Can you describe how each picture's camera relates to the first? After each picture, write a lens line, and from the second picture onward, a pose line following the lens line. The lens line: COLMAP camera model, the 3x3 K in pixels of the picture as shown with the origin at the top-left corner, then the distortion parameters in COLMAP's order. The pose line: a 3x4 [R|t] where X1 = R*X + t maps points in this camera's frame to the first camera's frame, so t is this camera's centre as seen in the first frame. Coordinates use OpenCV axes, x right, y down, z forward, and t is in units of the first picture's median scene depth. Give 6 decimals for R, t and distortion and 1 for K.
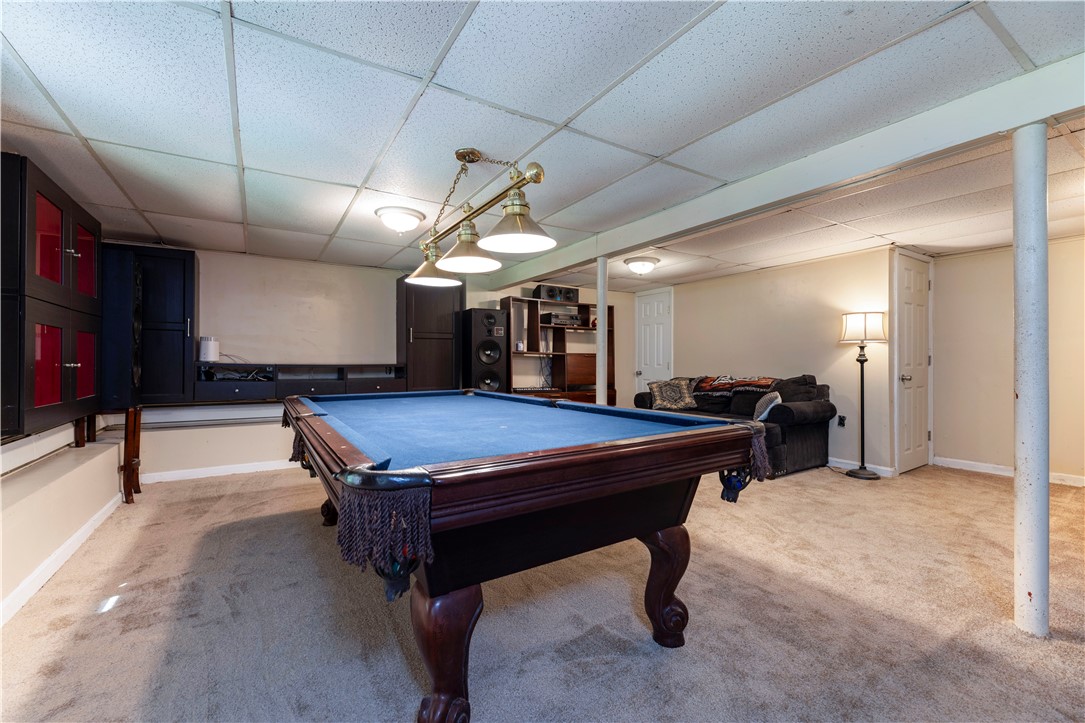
lens RADIAL K [[448.7, 0, 542.5], [0, 448.7, 361.5], [0, 0, 1]] dist [-0.000462, -0.000047]
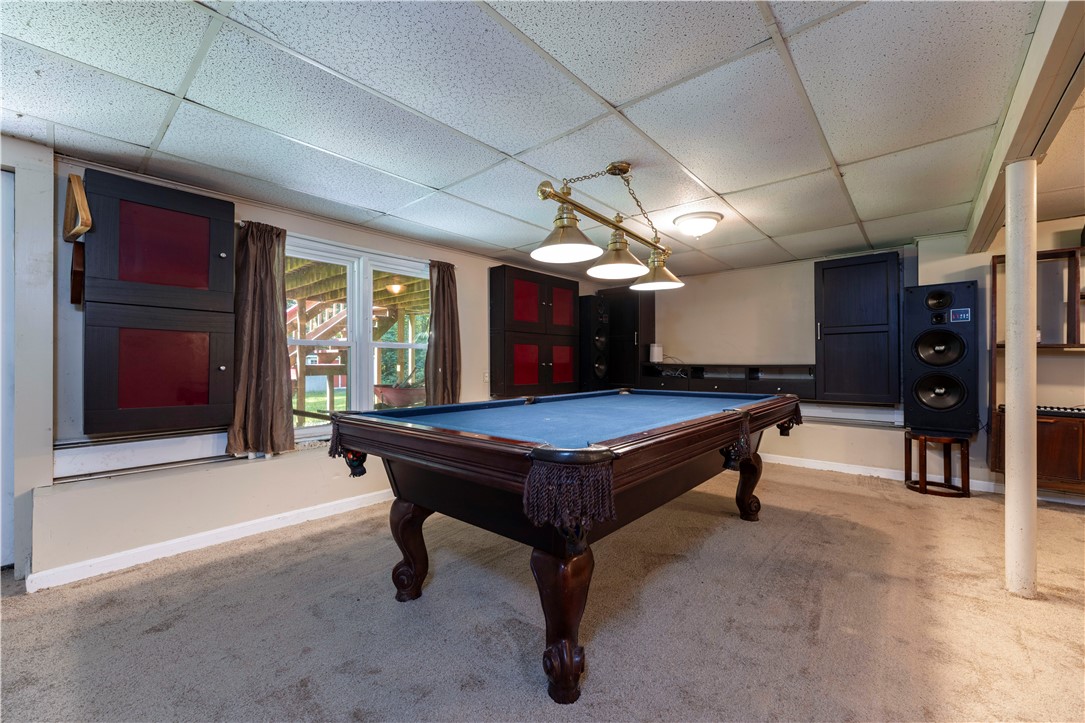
lens RADIAL K [[436.4, 0, 542.5], [0, 436.4, 361.5], [0, 0, 1]] dist [-0.003134, -0.000282]
pose [[0.282714, -0.003123, -0.959199, 0.353219], [0.002338, 0.999994, -0.002567, 0.000604], [0.959201, -0.001516, 0.282720, 0.242896]]
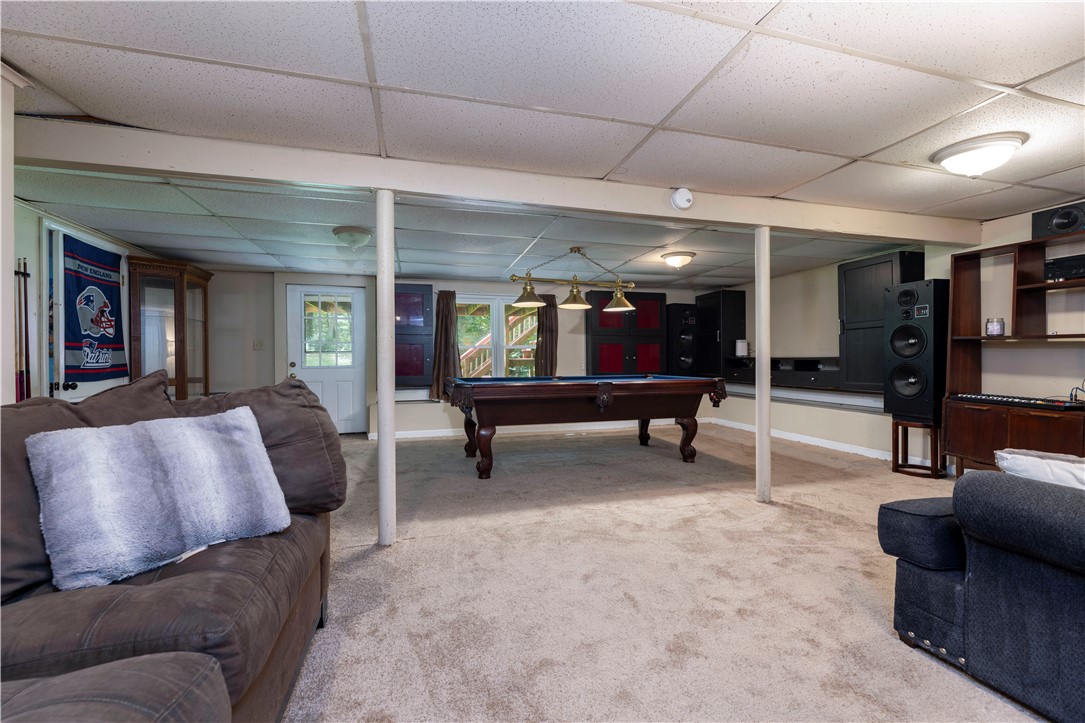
lens RADIAL K [[436.4, 0, 542.5], [0, 436.4, 361.5], [0, 0, 1]] dist [-0.003134, -0.000282]
pose [[-0.276142, 0.005571, -0.961101, 0.787030], [0.004201, 0.999981, 0.004589, 0.008573], [0.961108, -0.002771, -0.276160, 0.645520]]
